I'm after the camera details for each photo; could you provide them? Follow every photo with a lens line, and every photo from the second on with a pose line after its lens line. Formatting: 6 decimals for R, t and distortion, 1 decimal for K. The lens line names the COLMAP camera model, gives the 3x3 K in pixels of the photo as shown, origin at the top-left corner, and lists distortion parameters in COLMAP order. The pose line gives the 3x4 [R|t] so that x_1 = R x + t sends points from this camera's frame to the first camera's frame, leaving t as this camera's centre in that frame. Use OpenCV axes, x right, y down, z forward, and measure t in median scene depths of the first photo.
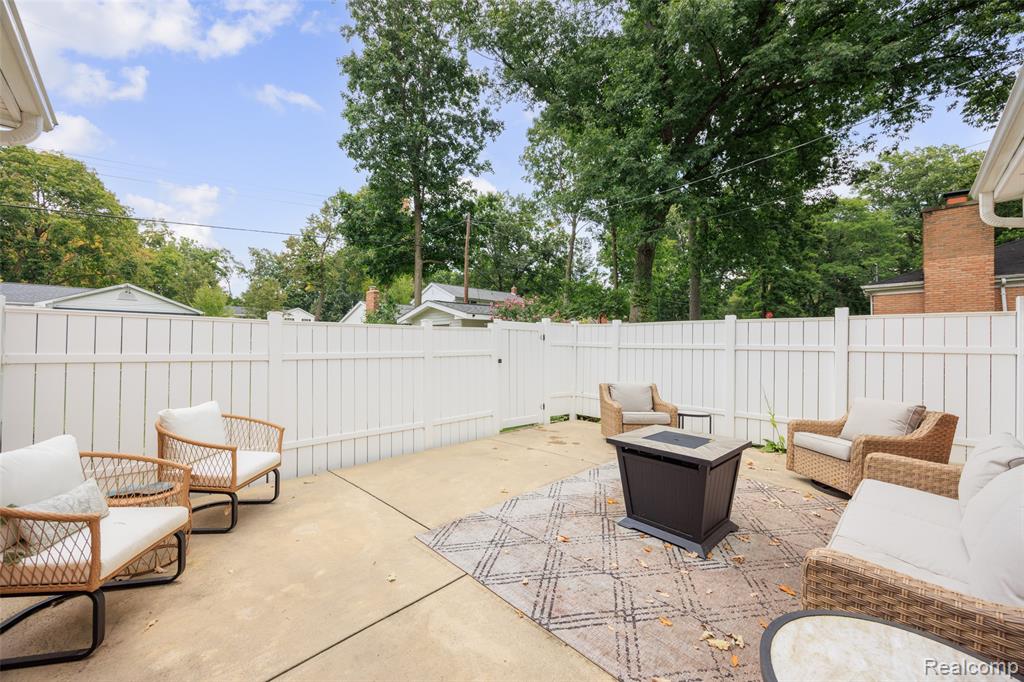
lens RADIAL K [[402.5, 0, 511.1], [0, 402.5, 341.2], [0, 0, 1]] dist [0.000964, -0.000587]
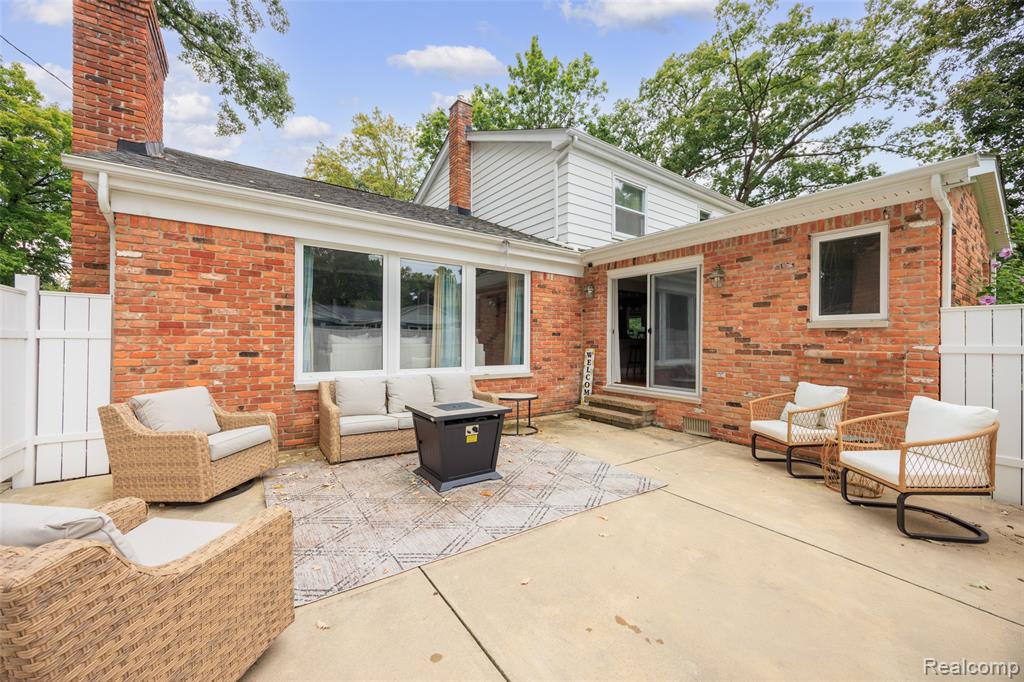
lens RADIAL K [[402.5, 0, 515.2], [0, 402.5, 341.8], [0, 0, 1]] dist [0.000964, -0.000587]
pose [[-0.989966, -0.010661, 0.140903, 0.056604], [-0.011855, 0.999901, -0.007637, 0.046321], [-0.140808, -0.009231, -0.989994, 2.166490]]
